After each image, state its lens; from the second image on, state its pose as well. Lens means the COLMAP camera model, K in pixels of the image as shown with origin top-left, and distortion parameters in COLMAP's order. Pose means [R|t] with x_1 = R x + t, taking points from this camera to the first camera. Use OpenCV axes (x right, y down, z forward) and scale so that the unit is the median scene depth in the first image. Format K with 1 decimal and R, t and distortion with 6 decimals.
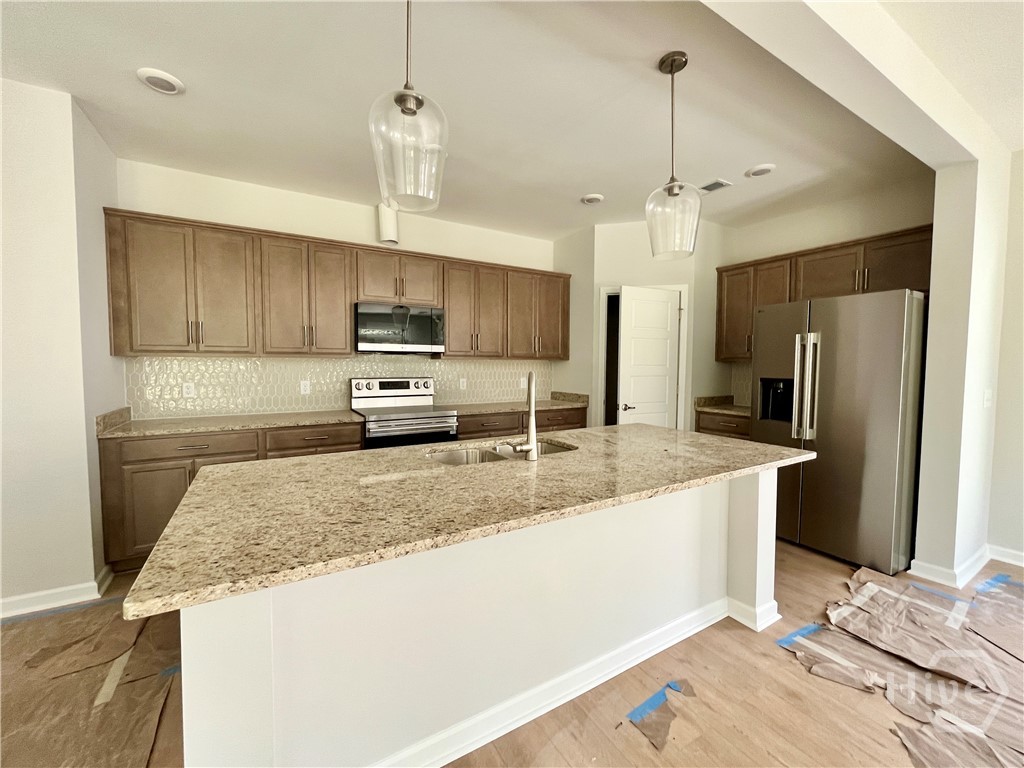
lens RADIAL K [[415.9, 0, 511.4], [0, 415.9, 384.3], [0, 0, 1]] dist [-0.000197, 0.000020]
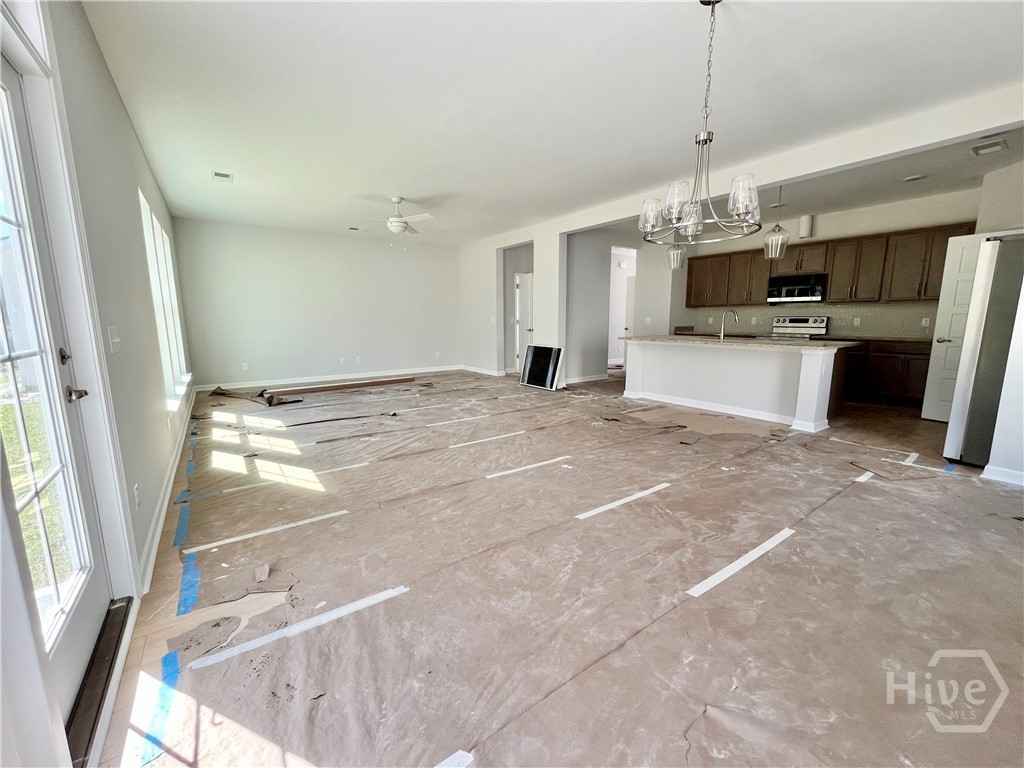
lens RADIAL K [[415.9, 0, 510.9], [0, 415.9, 384.5], [0, 0, 1]] dist [-0.000197, 0.000020]
pose [[0.074894, 0.155225, -0.985036, 1.383836], [-0.046642, 0.987274, 0.152032, 0.057307], [0.996100, 0.034558, 0.081181, -0.341935]]
